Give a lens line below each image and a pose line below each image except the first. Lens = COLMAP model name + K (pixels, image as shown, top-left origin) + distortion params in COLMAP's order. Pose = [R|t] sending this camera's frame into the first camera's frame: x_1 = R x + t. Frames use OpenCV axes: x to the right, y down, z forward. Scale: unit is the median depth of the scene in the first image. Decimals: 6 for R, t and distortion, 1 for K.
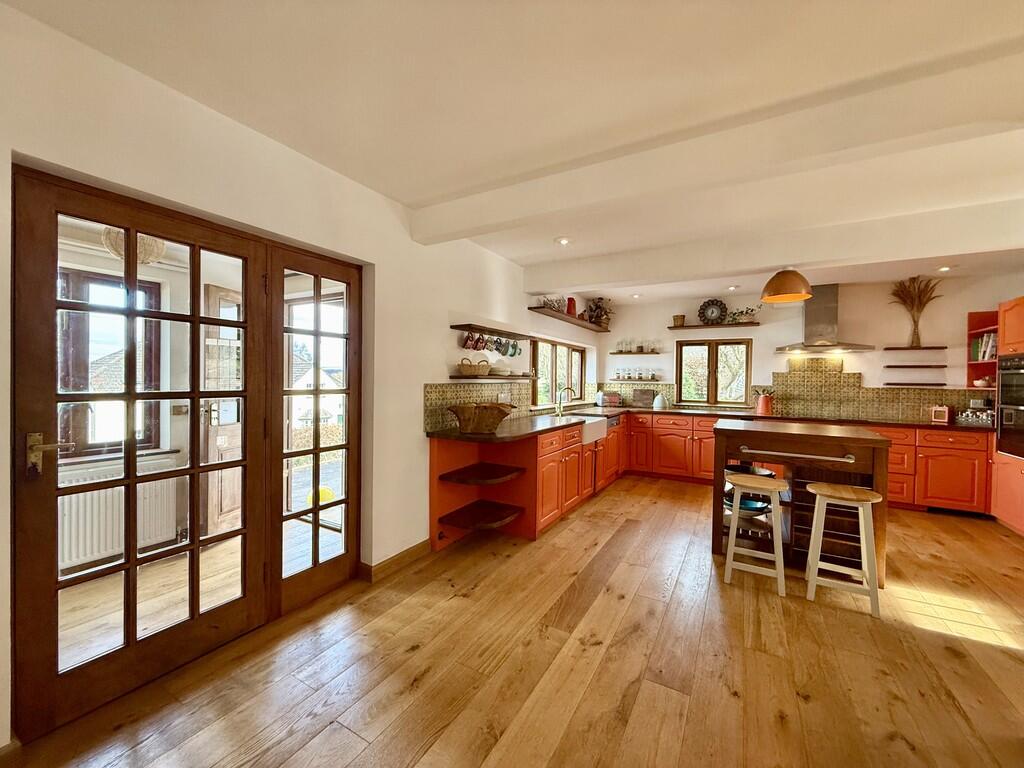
lens RADIAL K [[409.1, 0, 509.7], [0, 409.1, 385.0], [0, 0, 1]] dist [0.002369, 0.000447]
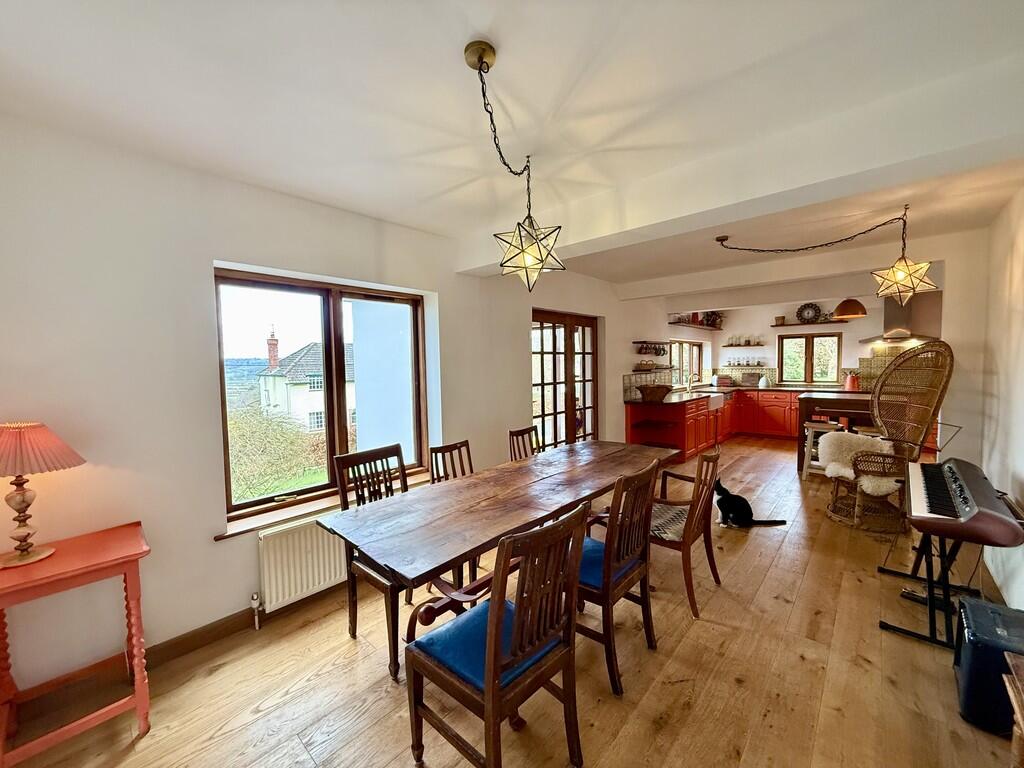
lens RADIAL K [[409.1, 0, 509.7], [0, 409.1, 385.0], [0, 0, 1]] dist [0.002369, 0.000447]
pose [[0.978058, -0.018798, -0.207482, -0.183783], [0.027273, 0.998903, 0.038063, -0.025056], [0.206539, -0.042887, 0.977498, -0.521904]]
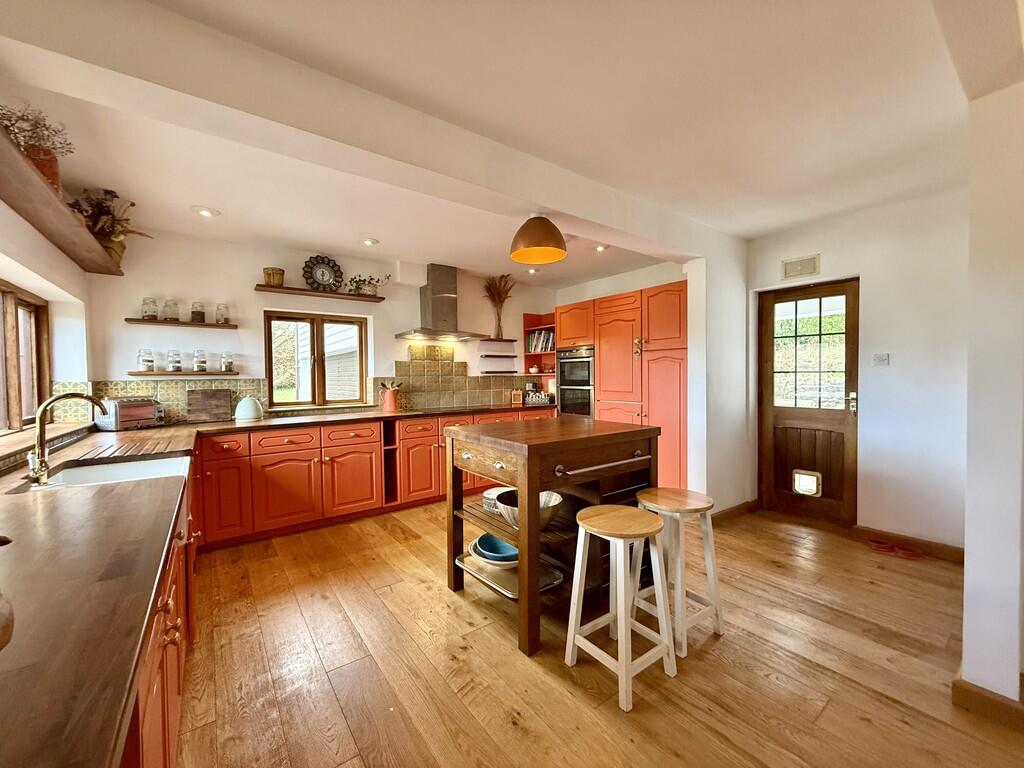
lens RADIAL K [[409.1, 0, 509.7], [0, 409.1, 385.0], [0, 0, 1]] dist [0.002369, 0.000447]
pose [[0.399301, -0.040068, 0.915944, -0.025023], [0.032138, 0.999042, 0.029693, 0.000514], [-0.916256, 0.017580, 0.400206, 0.455137]]
